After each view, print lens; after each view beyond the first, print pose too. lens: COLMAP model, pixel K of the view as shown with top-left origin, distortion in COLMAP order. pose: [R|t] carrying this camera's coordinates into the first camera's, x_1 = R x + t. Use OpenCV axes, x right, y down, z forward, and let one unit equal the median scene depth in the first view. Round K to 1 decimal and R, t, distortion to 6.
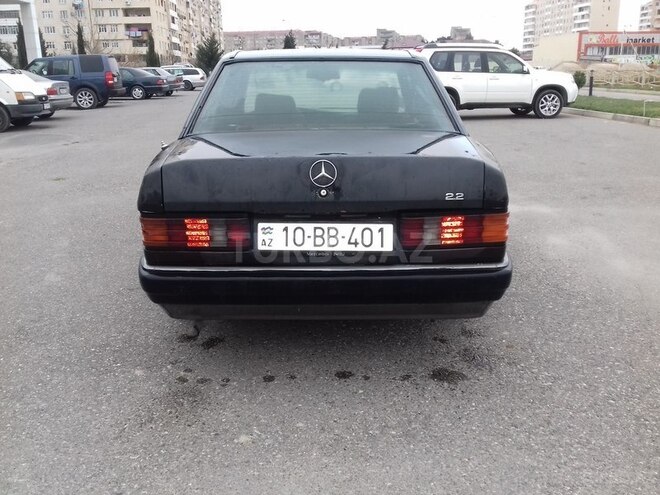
lens RADIAL K [[611.8, 0, 328.7], [0, 611.8, 230.6], [0, 0, 1]] dist [0.093475, -0.186133]
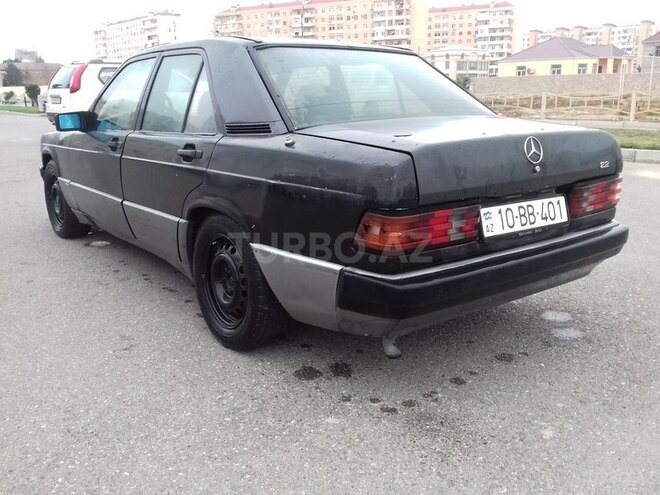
lens RADIAL K [[611.8, 0, 328.7], [0, 611.8, 230.6], [0, 0, 1]] dist [0.093475, -0.186133]
pose [[0.793538, -0.129610, 0.594558, -0.855536], [0.152972, 0.988167, 0.011248, -0.025249], [-0.588980, 0.082025, 0.803974, 0.388960]]
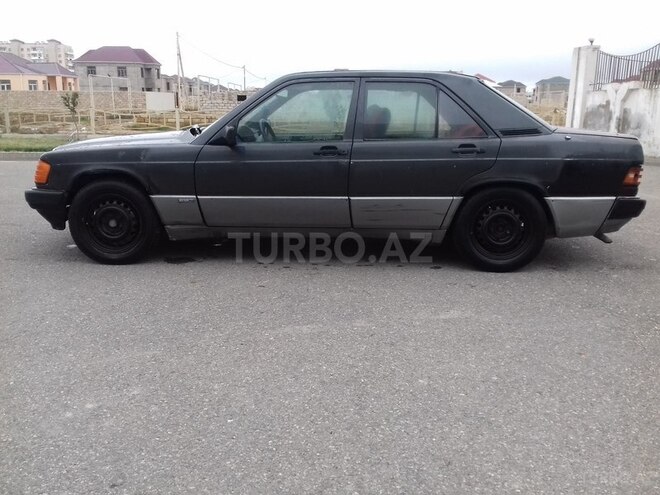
lens RADIAL K [[611.8, 0, 328.7], [0, 611.8, 230.6], [0, 0, 1]] dist [0.093475, -0.186133]
pose [[0.033806, -0.185621, 0.982040, -2.144091], [0.246839, 0.953712, 0.171769, -0.385042], [-0.968467, 0.236599, 0.078060, 1.799194]]
